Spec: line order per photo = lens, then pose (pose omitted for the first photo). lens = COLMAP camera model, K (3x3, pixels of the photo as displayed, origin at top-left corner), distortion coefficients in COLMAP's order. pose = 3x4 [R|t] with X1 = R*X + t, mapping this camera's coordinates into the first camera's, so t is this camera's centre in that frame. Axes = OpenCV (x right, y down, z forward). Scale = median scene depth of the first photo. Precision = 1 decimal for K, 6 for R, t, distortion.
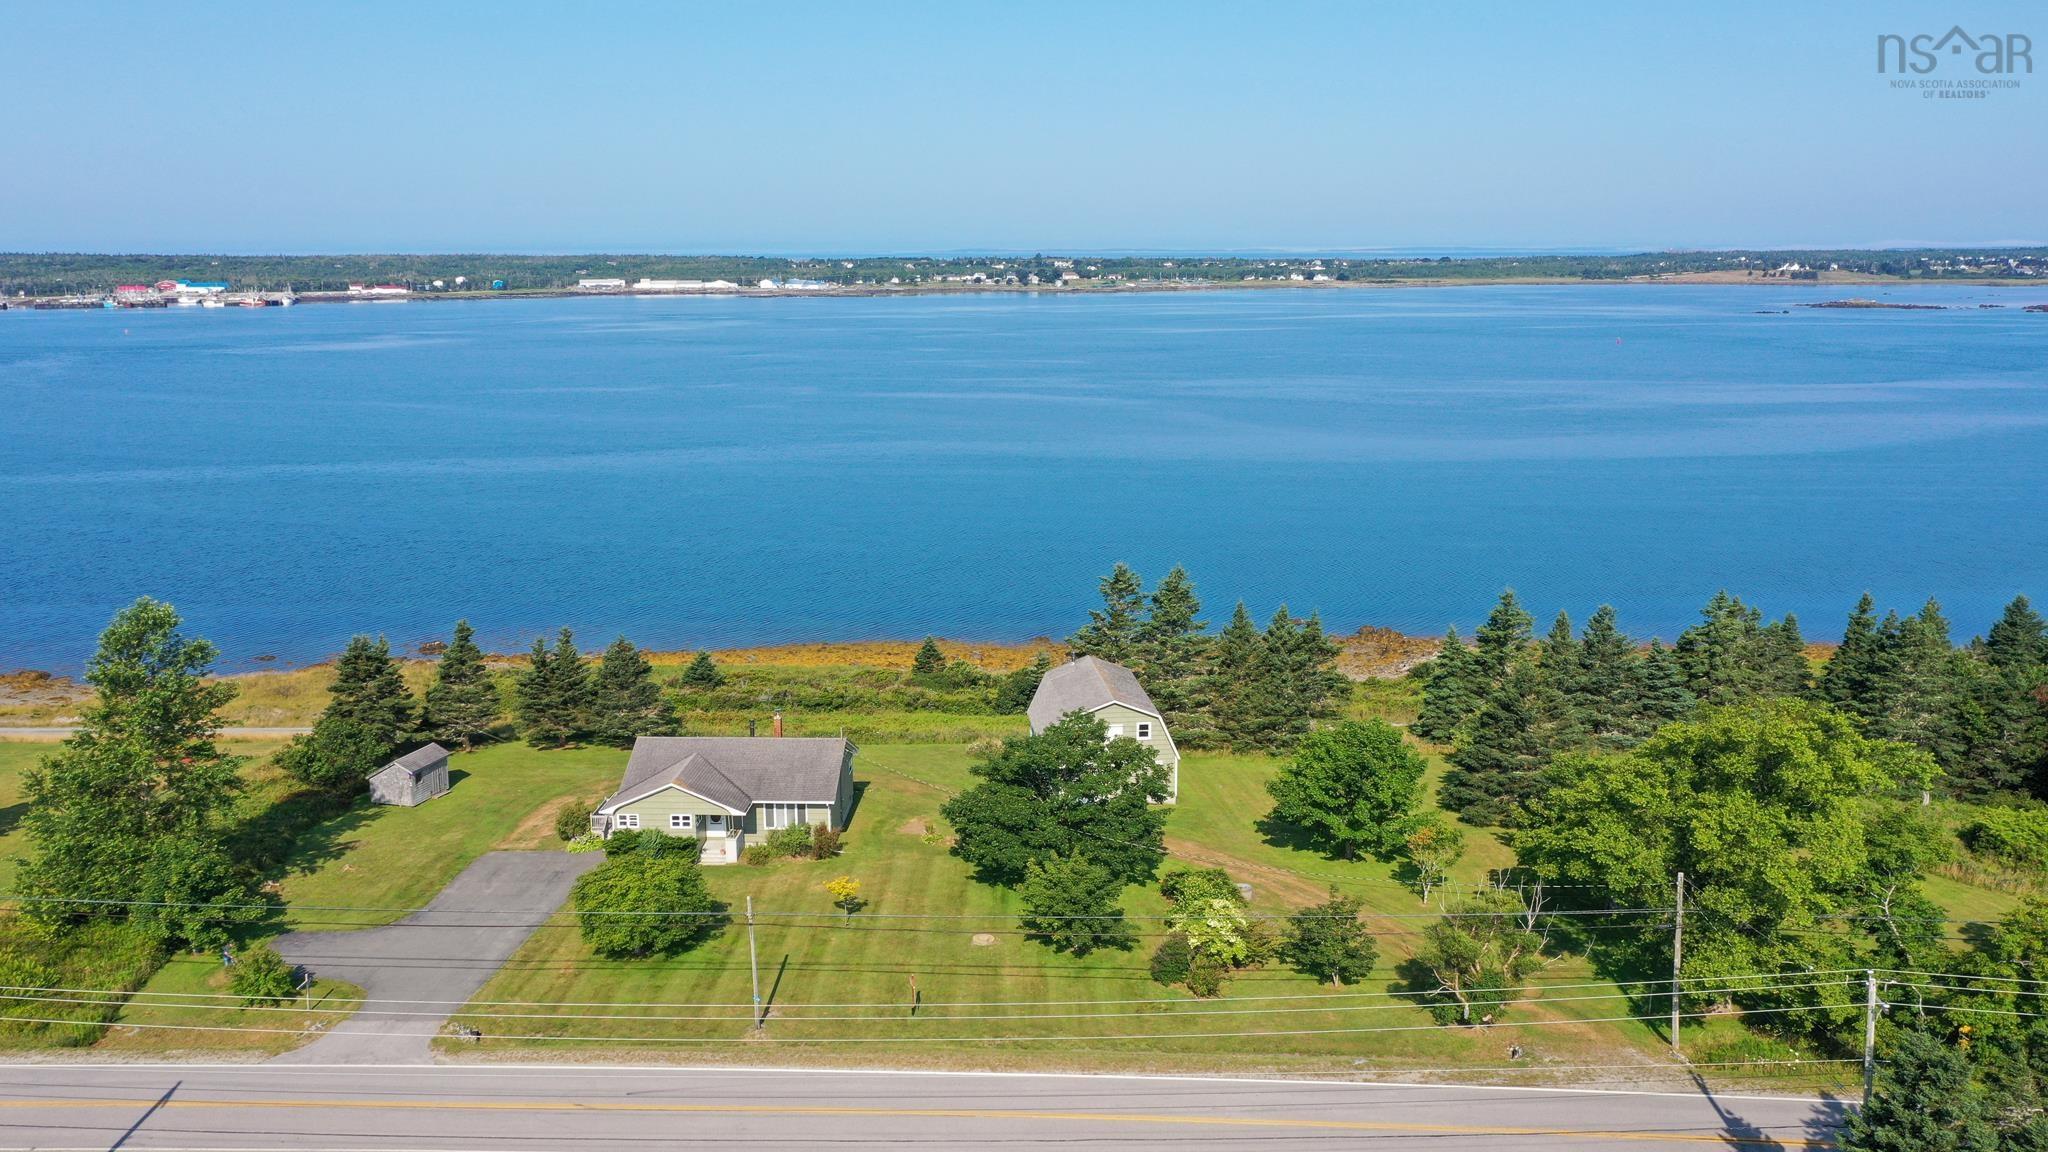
lens RADIAL K [[1696.4, 0, 1024.0], [0, 1696.4, 576.0], [0, 0, 1]] dist [-0.001392, 0.005862]
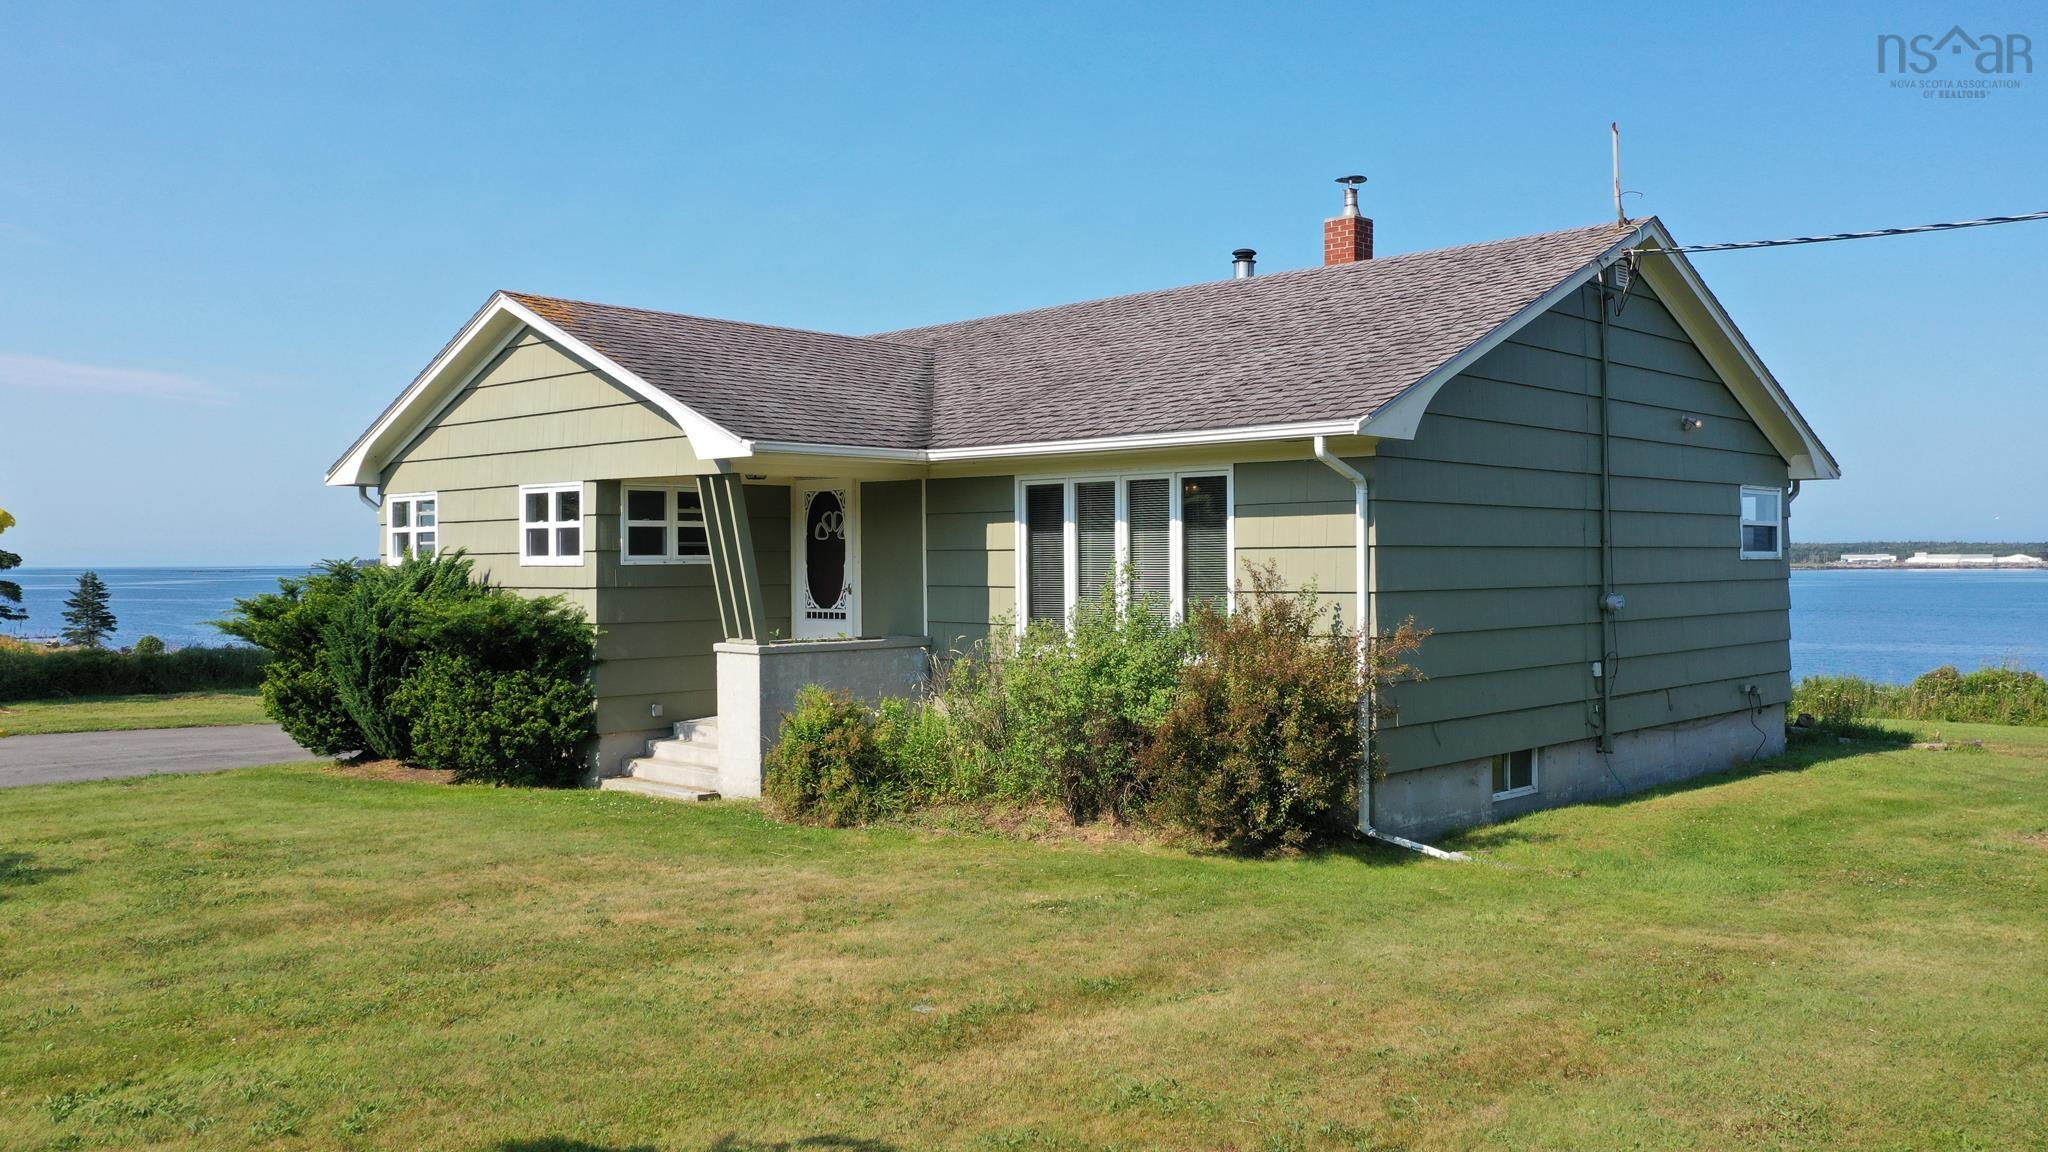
lens RADIAL K [[1696.4, 0, 1024.0], [0, 1696.4, 576.0], [0, 0, 1]] dist [-0.001392, 0.005862]
pose [[0.758026, 0.010122, -0.652146, -0.013472], [-0.125433, 0.983477, -0.130533, 0.045849], [0.640050, 0.180748, 0.746771, 0.247339]]
